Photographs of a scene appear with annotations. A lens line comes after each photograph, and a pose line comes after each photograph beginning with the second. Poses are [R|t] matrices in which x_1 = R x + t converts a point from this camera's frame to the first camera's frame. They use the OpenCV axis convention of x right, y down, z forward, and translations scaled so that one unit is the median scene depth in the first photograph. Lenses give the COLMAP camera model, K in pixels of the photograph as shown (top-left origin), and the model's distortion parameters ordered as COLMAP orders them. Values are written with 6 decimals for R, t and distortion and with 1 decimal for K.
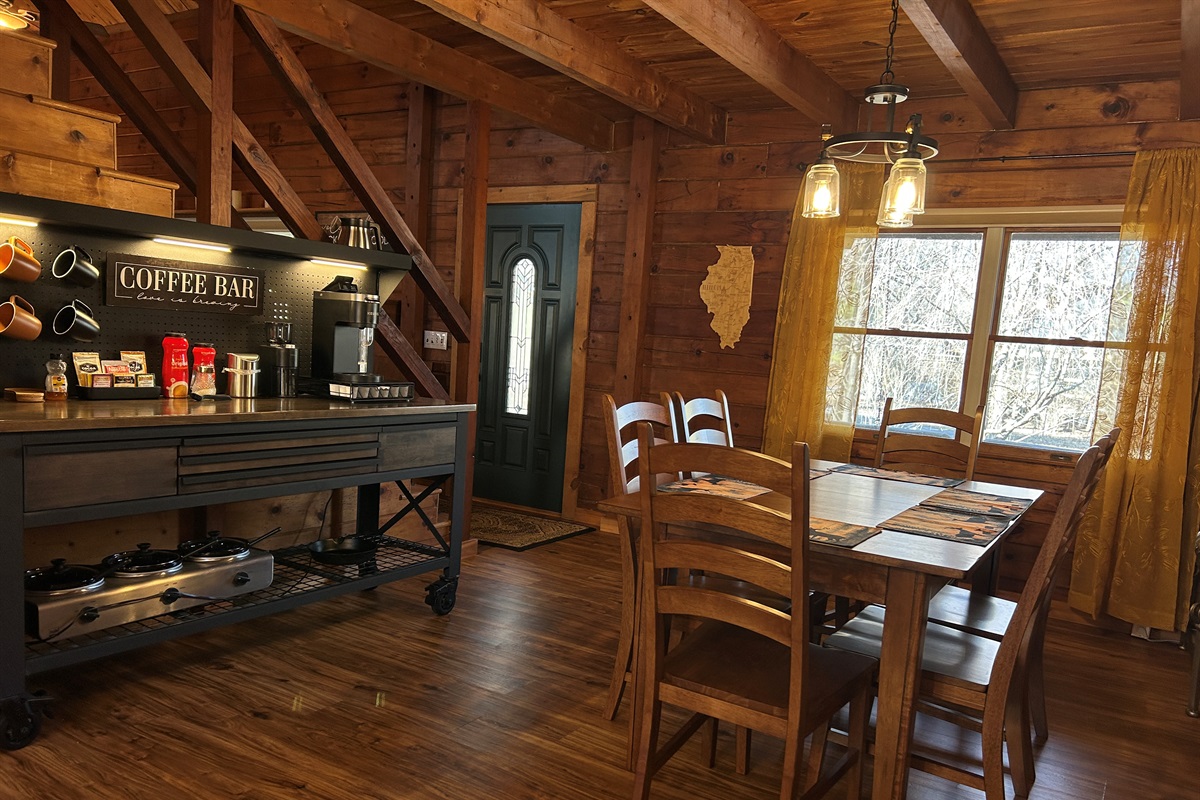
lens RADIAL K [[912.8, 0, 599.1], [0, 912.8, 475.5], [0, 0, 1]] dist [0.057041, -0.057495]
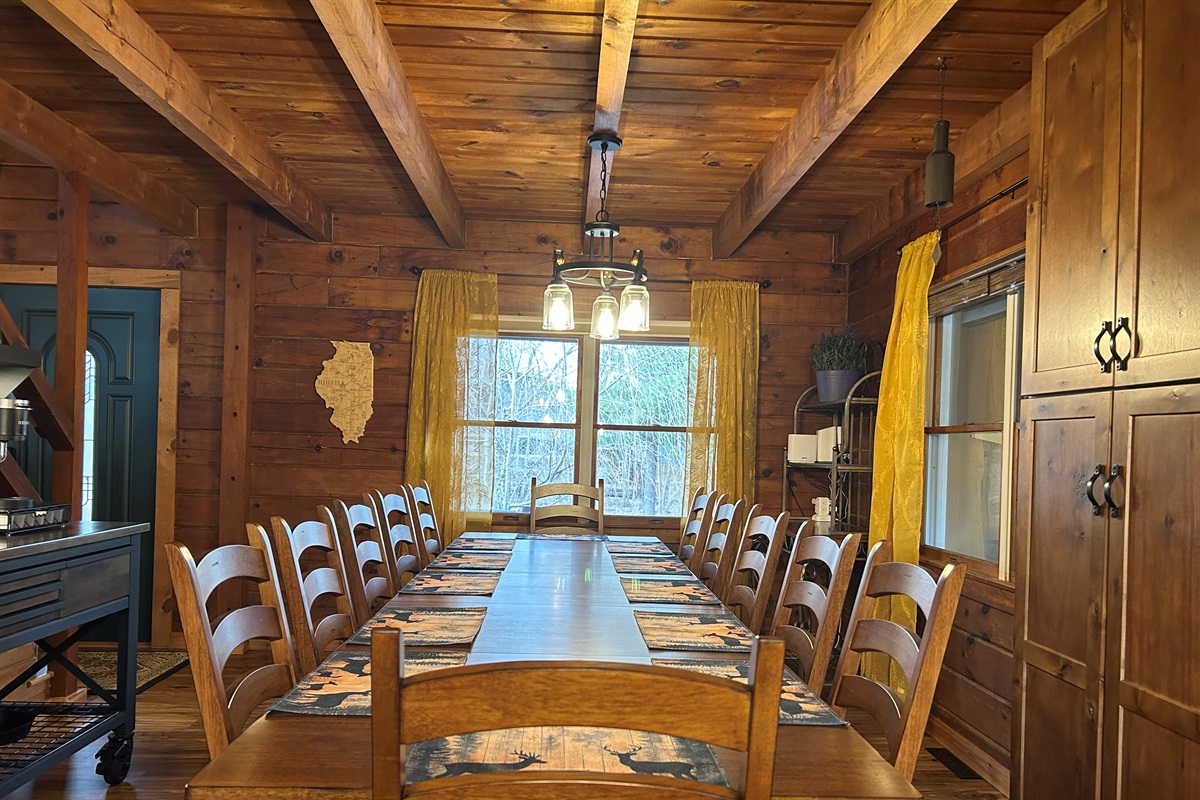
lens RADIAL K [[912.8, 0, 599.1], [0, 912.8, 475.5], [0, 0, 1]] dist [0.057041, -0.057495]
pose [[0.823335, -0.062105, 0.564148, -0.202774], [0.111896, 0.992248, -0.054072, -0.021119], [-0.556416, 0.107645, 0.823901, 0.039275]]
